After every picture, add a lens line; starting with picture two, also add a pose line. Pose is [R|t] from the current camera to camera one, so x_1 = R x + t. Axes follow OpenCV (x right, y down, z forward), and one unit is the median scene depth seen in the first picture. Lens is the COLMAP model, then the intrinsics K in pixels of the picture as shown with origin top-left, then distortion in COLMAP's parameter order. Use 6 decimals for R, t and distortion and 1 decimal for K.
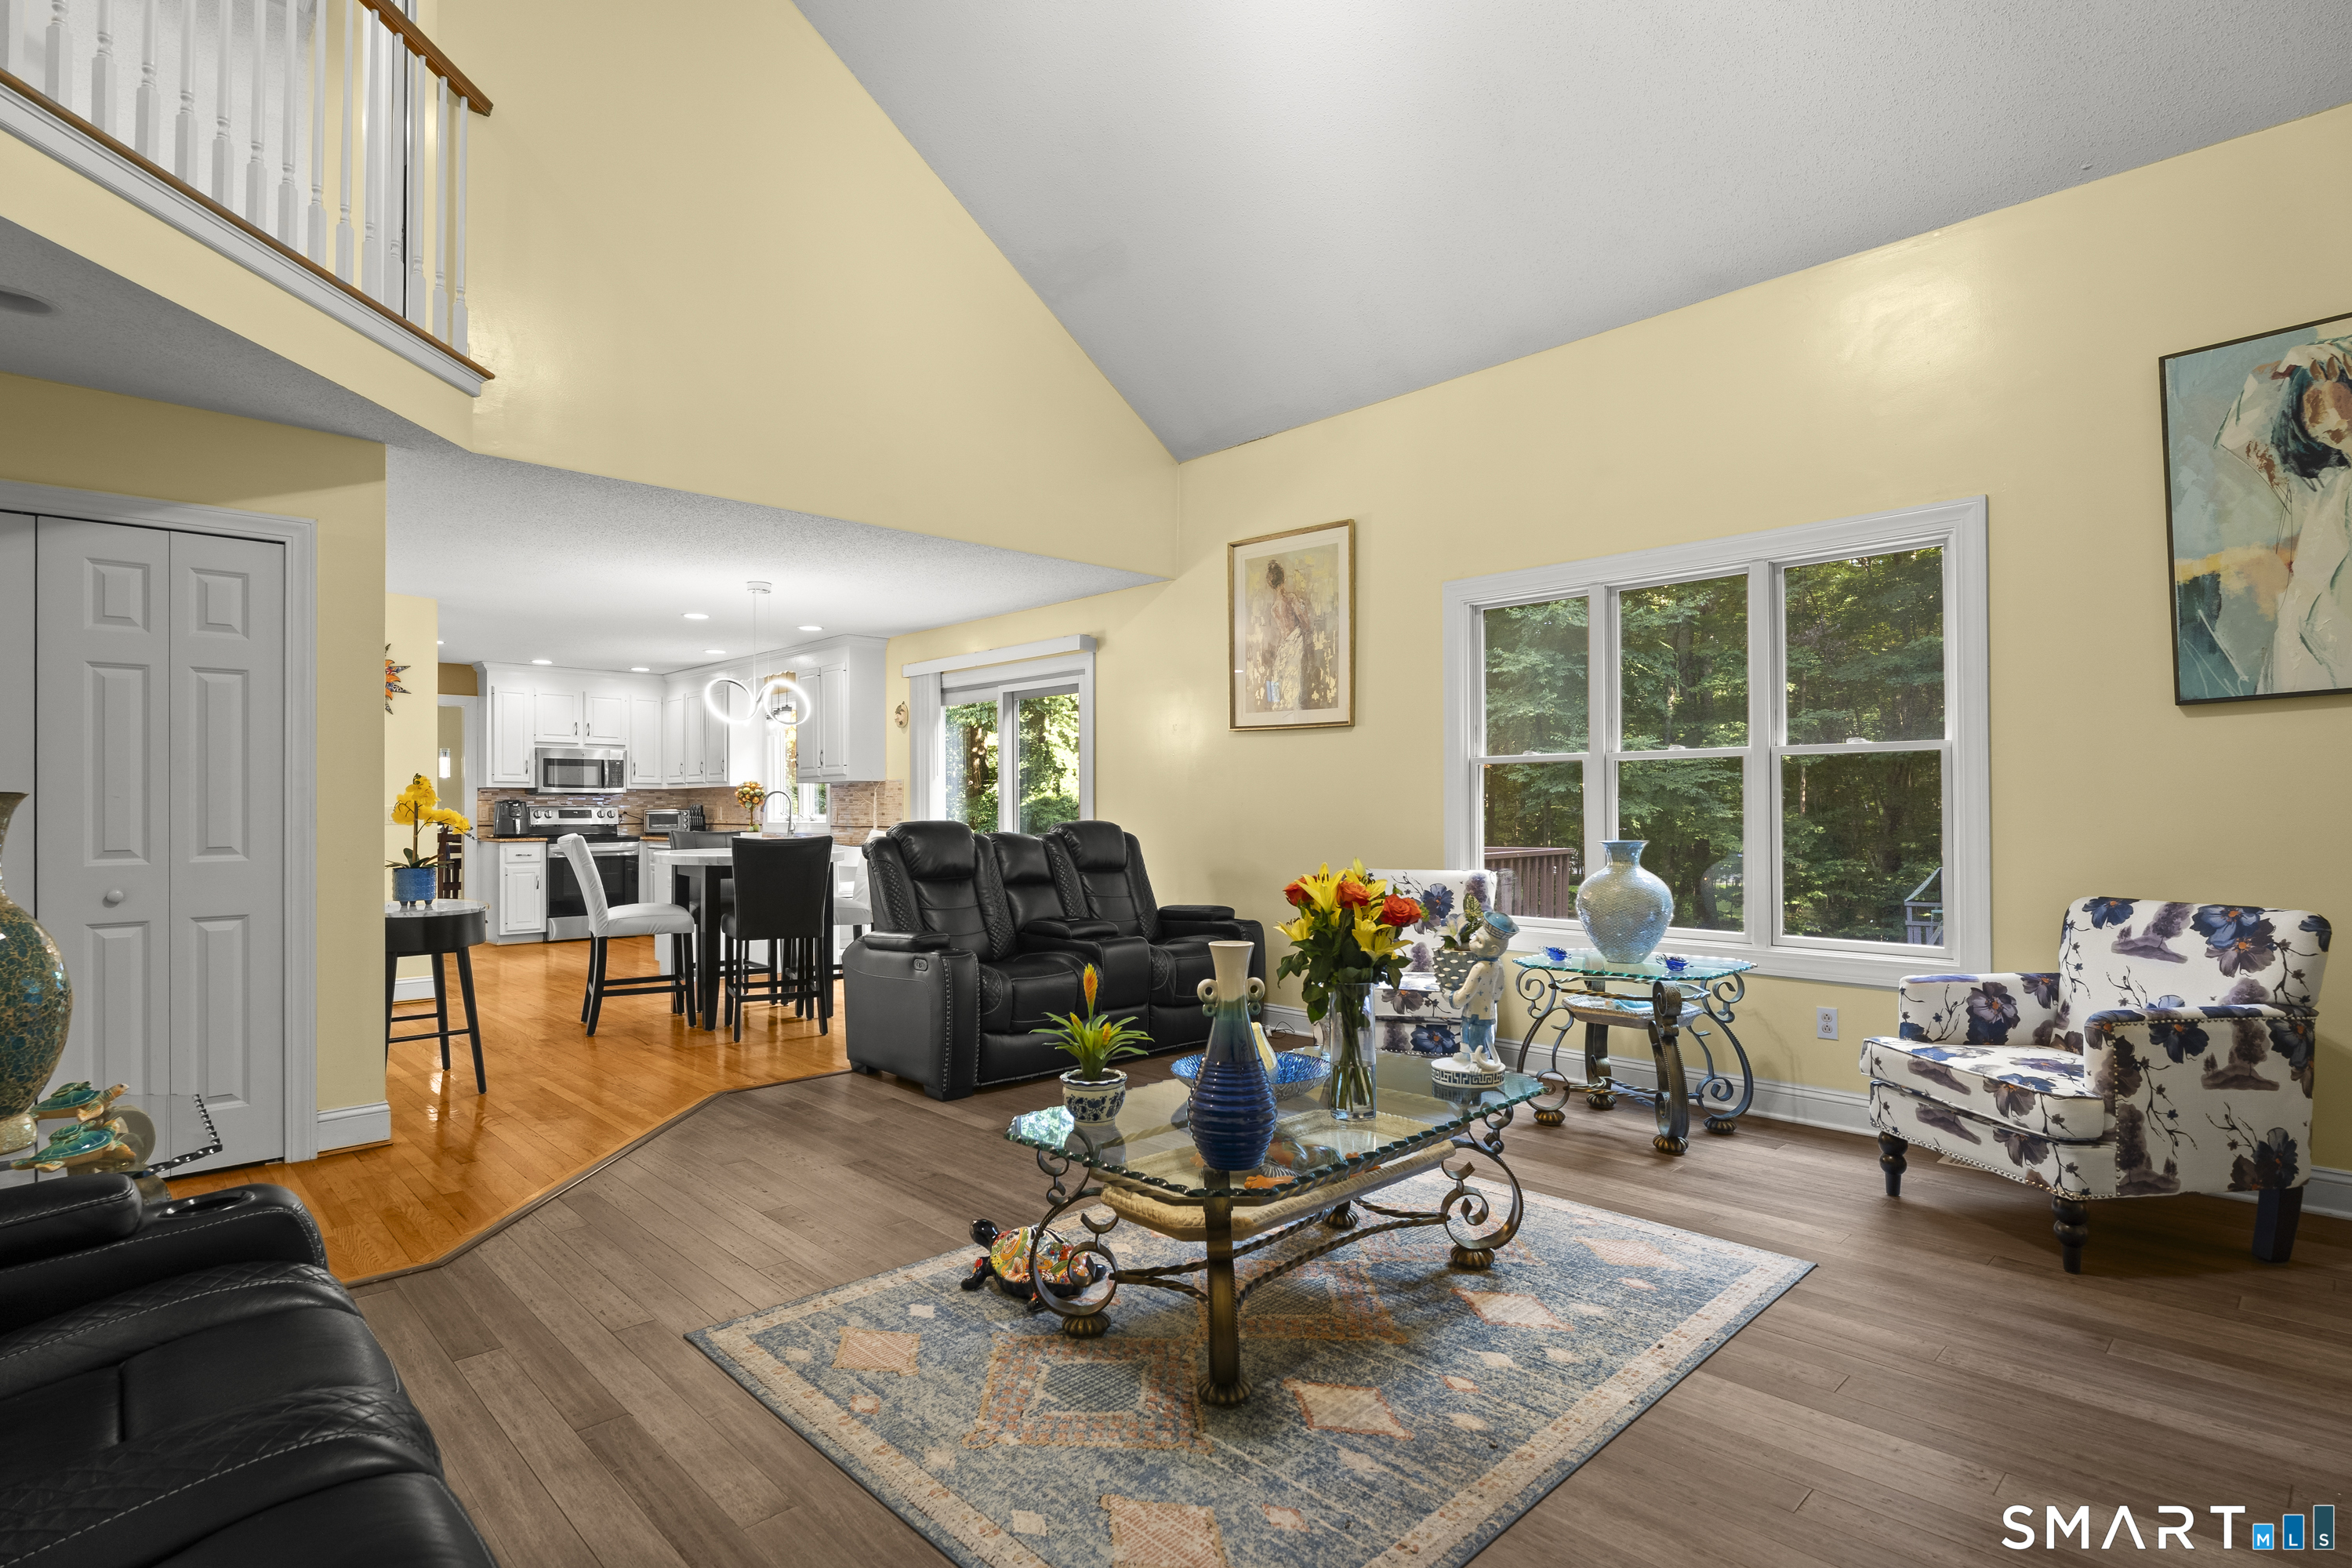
lens RADIAL K [[1157.9, 0, 1178.3], [0, 1157.9, 803.1], [0, 0, 1]] dist [0.003056, 0.000025]
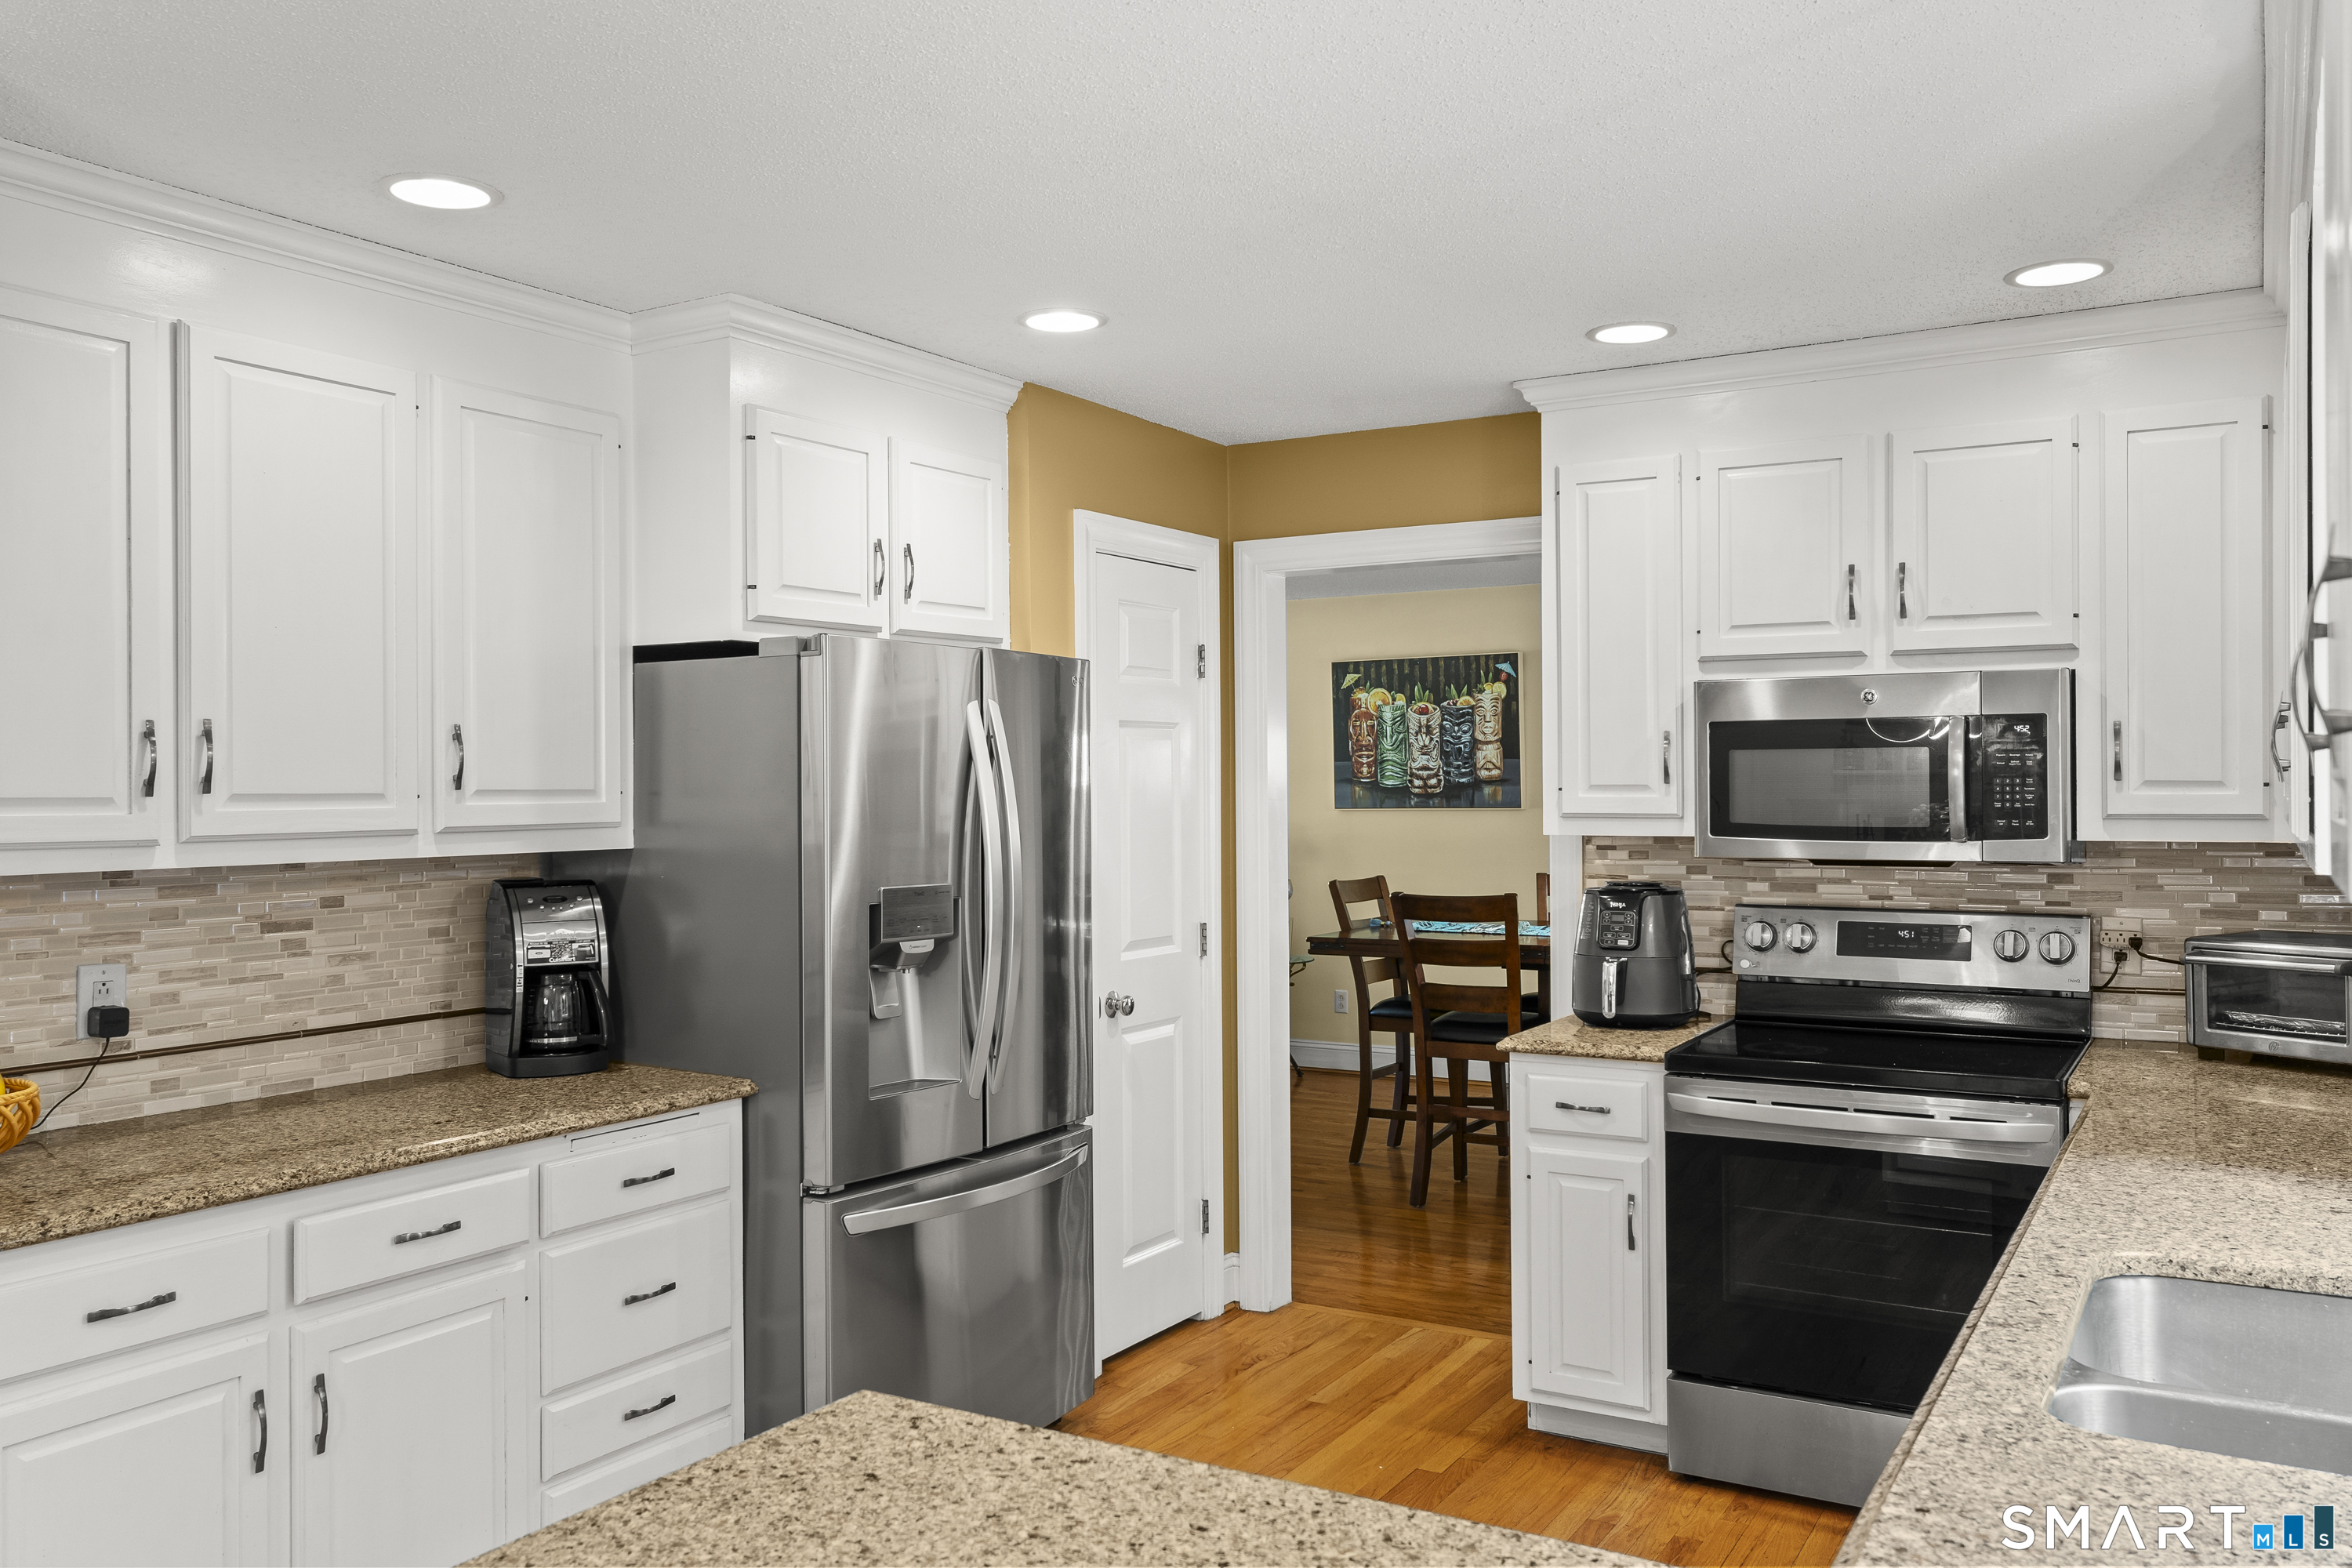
lens RADIAL K [[1784.1, 0, 1175.9], [0, 1784.1, 785.4], [0, 0, 1]] dist [-0.005928, 0.013206]
pose [[0.246130, 0.003082, -0.969232, -0.495767], [0.009419, 0.999940, 0.005571, -0.069456], [0.969191, -0.010500, 0.246086, 1.951391]]
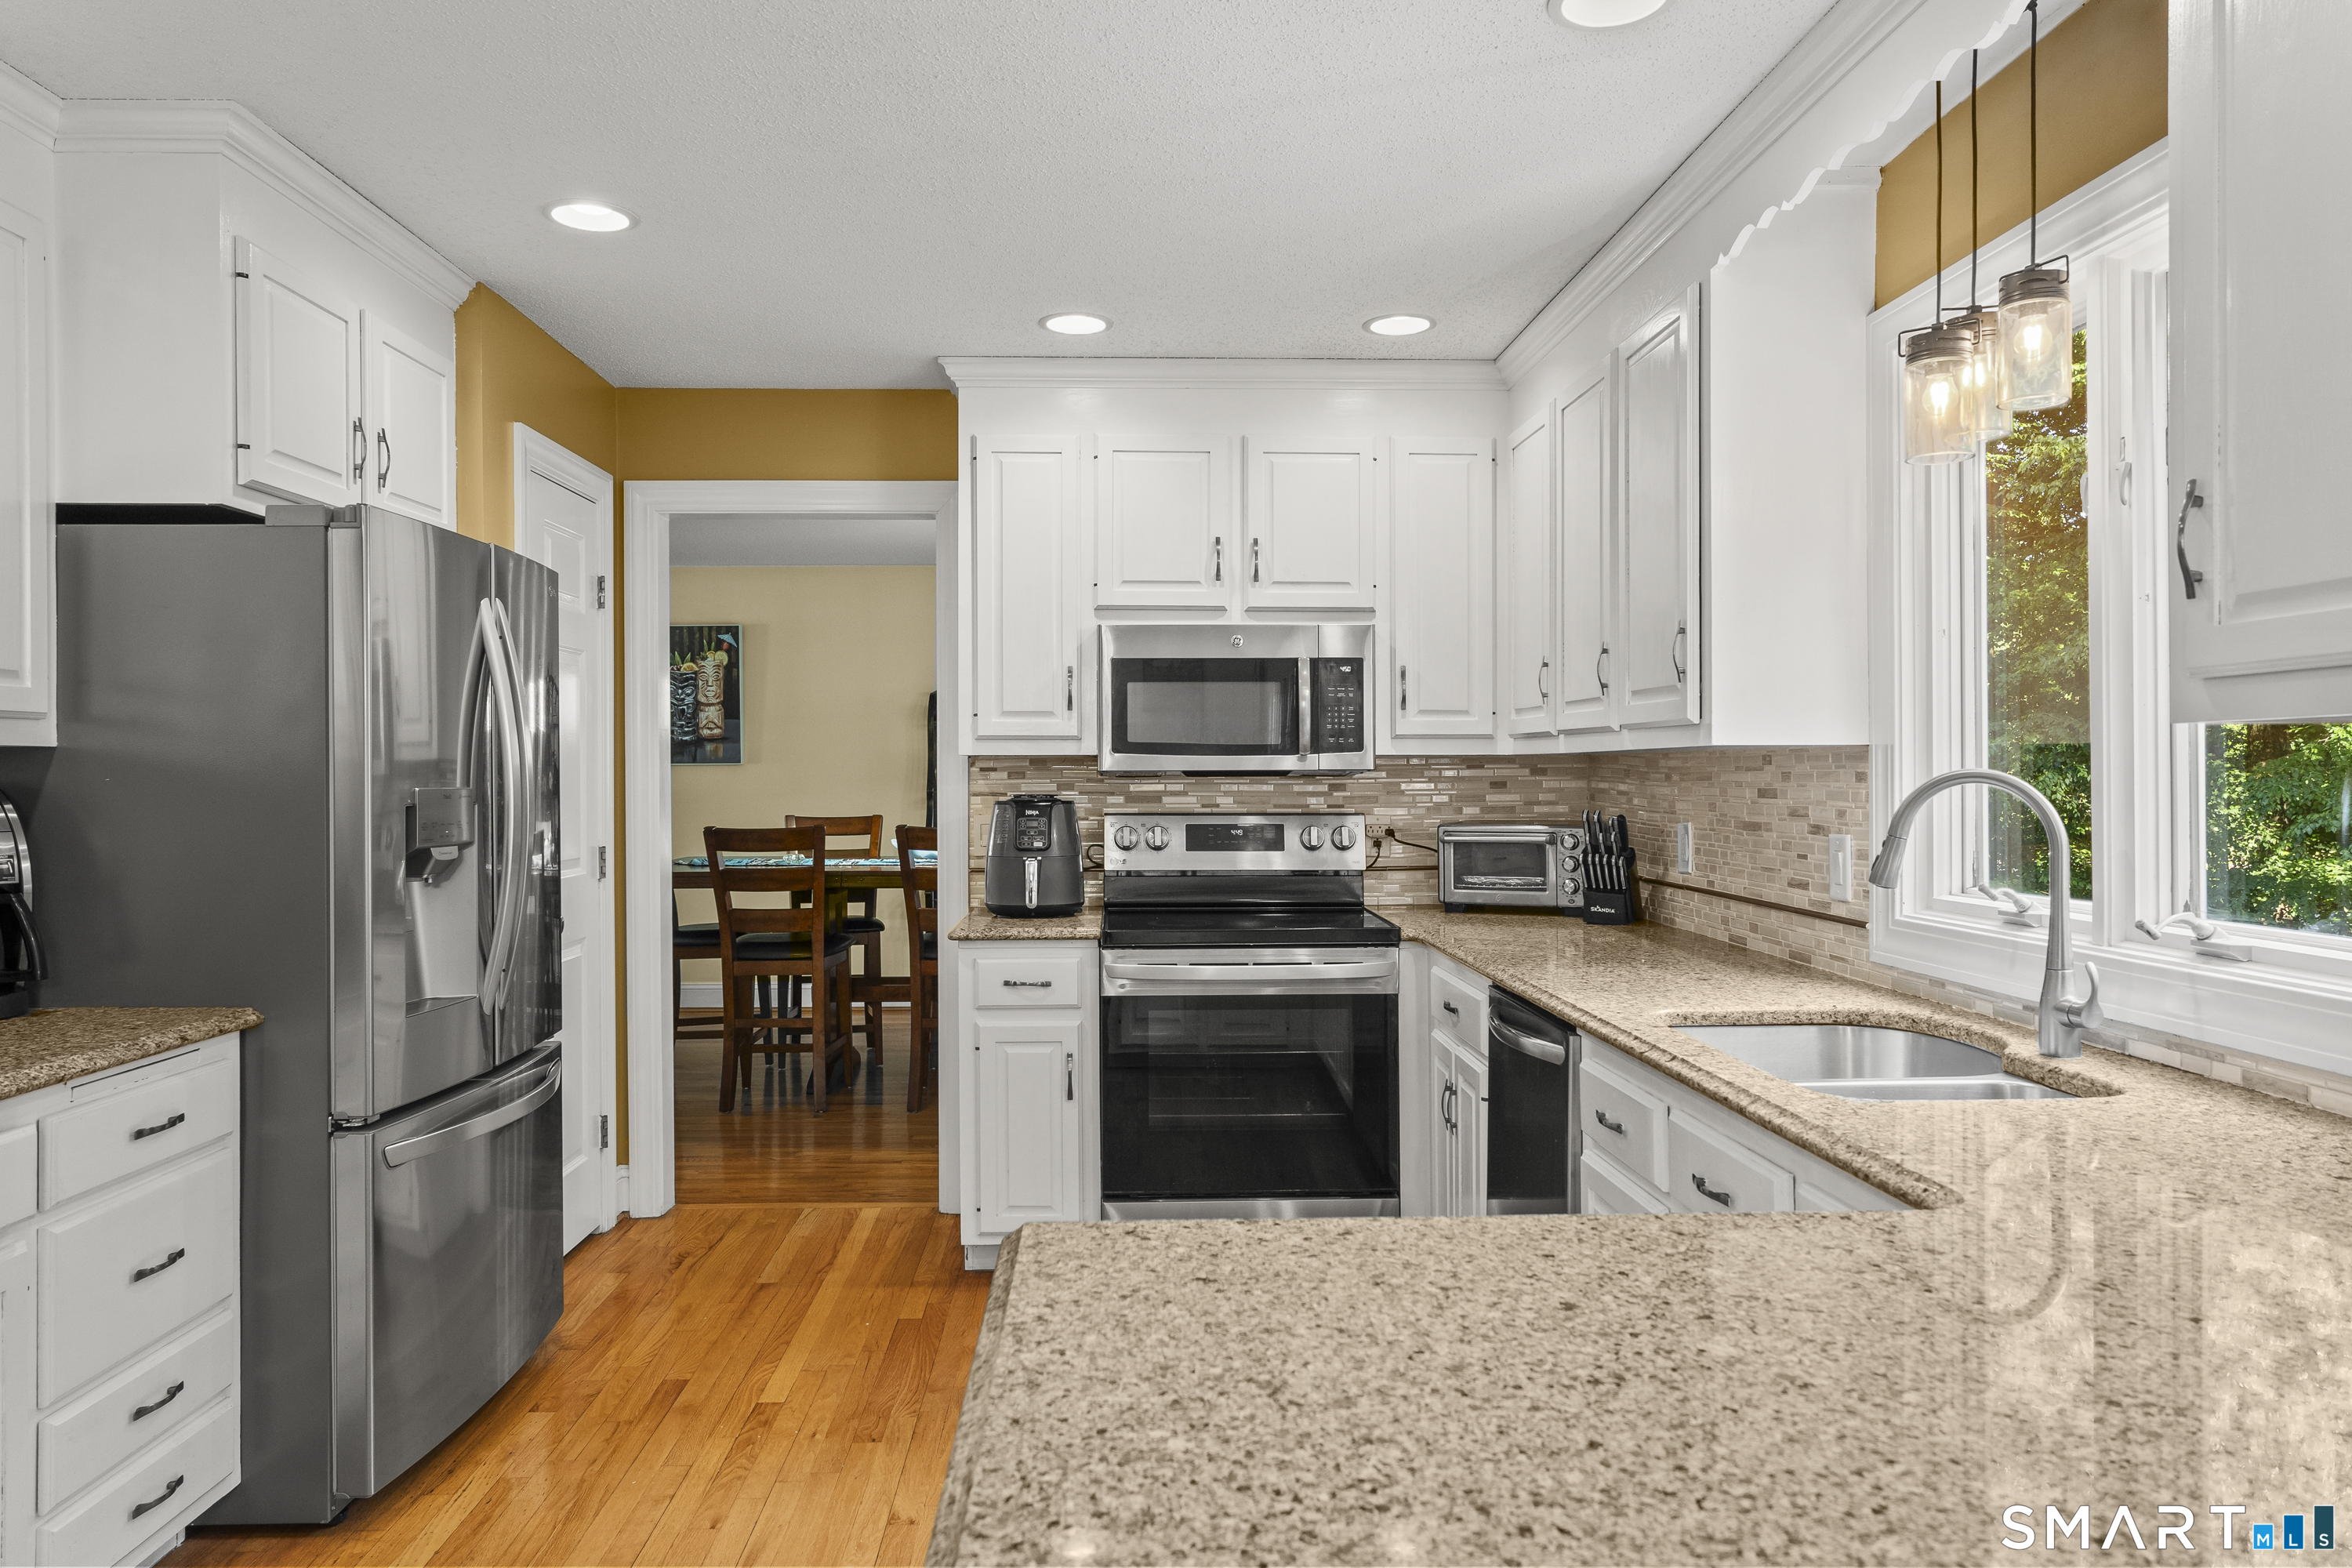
lens RADIAL K [[1509.3, 0, 1168.9], [0, 1509.3, 773.9], [0, 0, 1]] dist [-0.015783, 0.014147]
pose [[0.730356, 0.006026, -0.683040, -0.655639], [0.002296, 0.999934, 0.011277, -0.031870], [0.683063, -0.009804, 0.730294, 1.775016]]
